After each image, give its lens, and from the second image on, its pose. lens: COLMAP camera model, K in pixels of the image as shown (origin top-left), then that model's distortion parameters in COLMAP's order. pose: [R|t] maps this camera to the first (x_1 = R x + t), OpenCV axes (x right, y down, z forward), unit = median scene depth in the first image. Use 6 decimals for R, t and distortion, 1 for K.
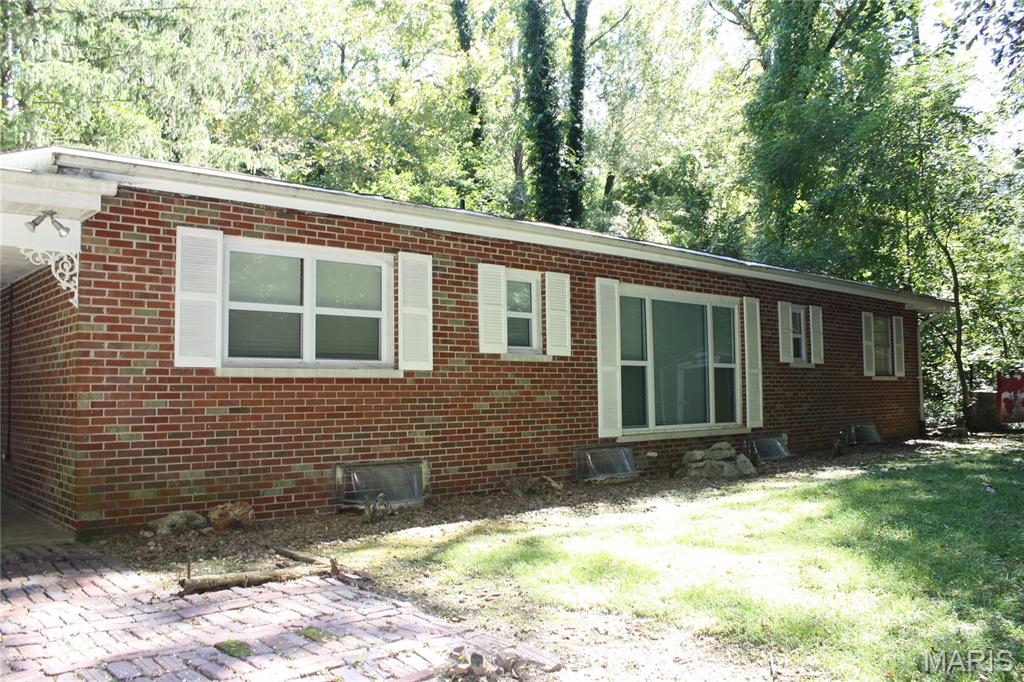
lens RADIAL K [[854.4, 0, 512.0], [0, 854.4, 341.0], [0, 0, 1]] dist [-0.133104, -0.000151]
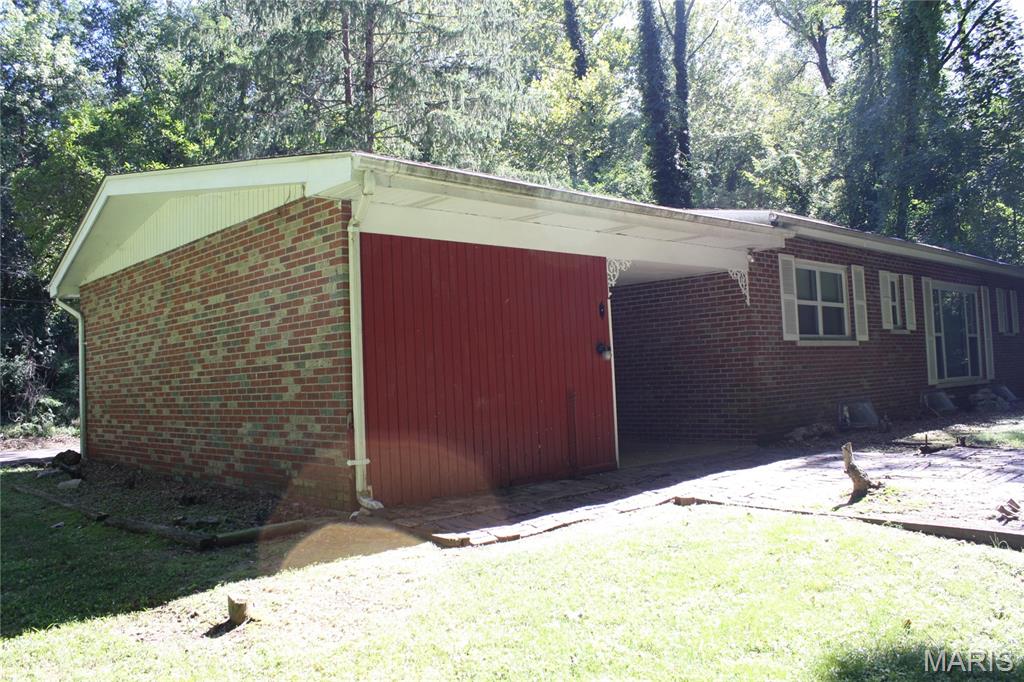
lens RADIAL K [[833.8, 0, 512.0], [0, 833.8, 341.0], [0, 0, 1]] dist [-0.106966, -0.001188]
pose [[0.999656, -0.026007, -0.003248, -0.586993], [0.026059, 0.999512, 0.017251, -0.005829], [0.002798, -0.017330, 0.999846, -0.379894]]
